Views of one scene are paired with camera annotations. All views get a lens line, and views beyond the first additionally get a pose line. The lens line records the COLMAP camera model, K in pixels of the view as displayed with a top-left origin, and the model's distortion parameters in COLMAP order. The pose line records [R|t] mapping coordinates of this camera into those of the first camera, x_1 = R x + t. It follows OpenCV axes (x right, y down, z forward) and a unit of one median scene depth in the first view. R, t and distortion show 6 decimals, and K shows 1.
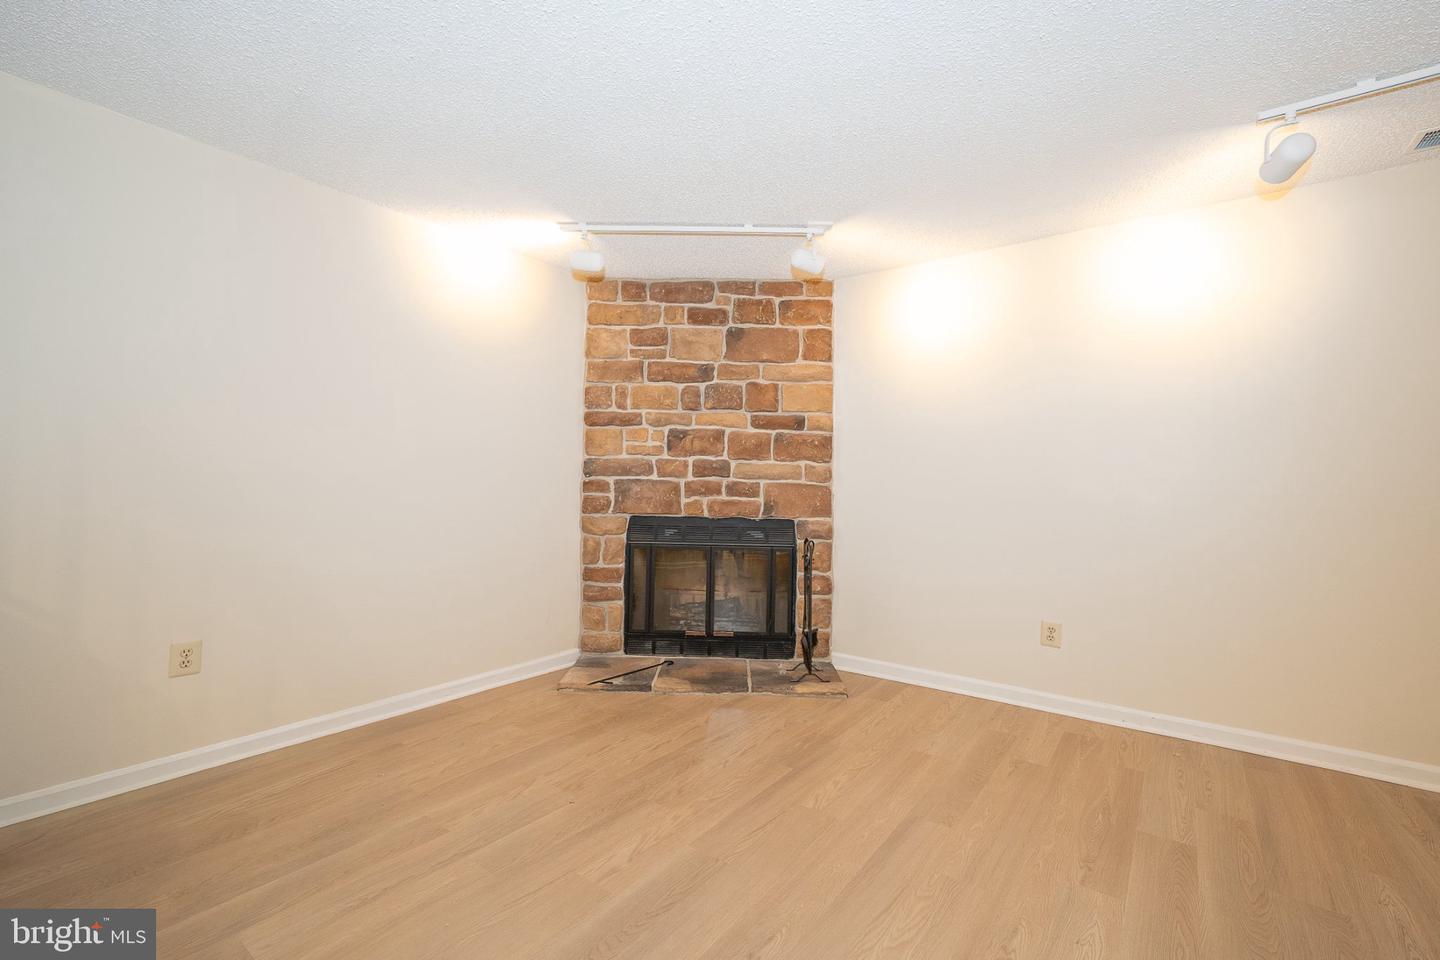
lens RADIAL K [[662.2, 0, 721.0], [0, 662.2, 472.7], [0, 0, 1]] dist [0.003135, 0.000032]
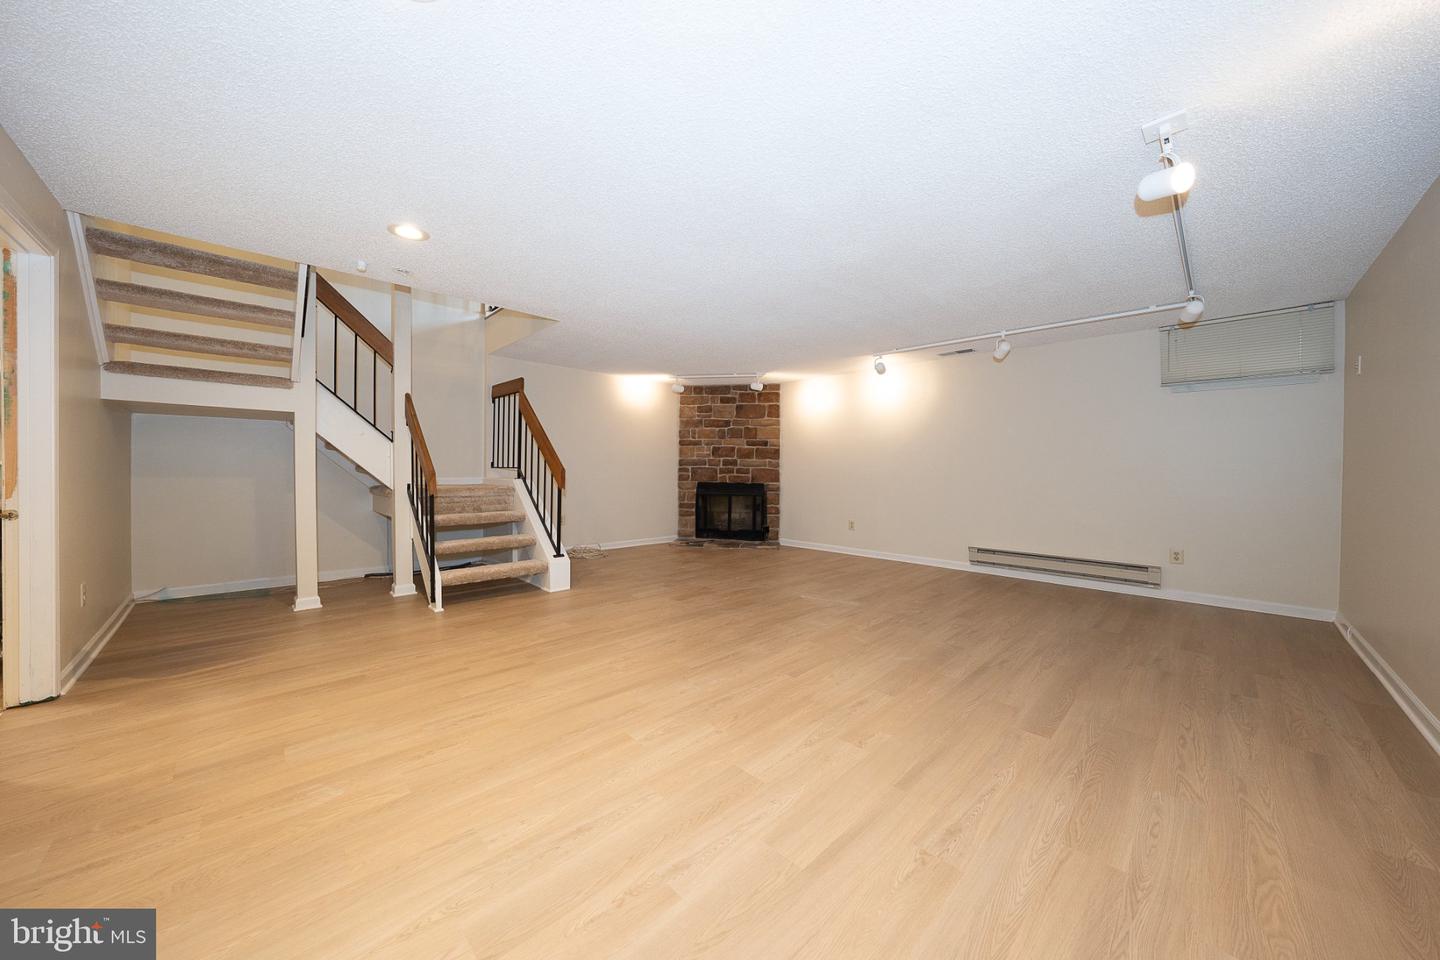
lens RADIAL K [[493.3, 0, 721.5], [0, 493.3, 477.7], [0, 0, 1]] dist [-0.025217, 0.004751]
pose [[0.988701, -0.001999, -0.149891, 0.227511], [0.006416, 0.999559, 0.028988, -0.003726], [0.149767, -0.029622, 0.988278, -0.805178]]
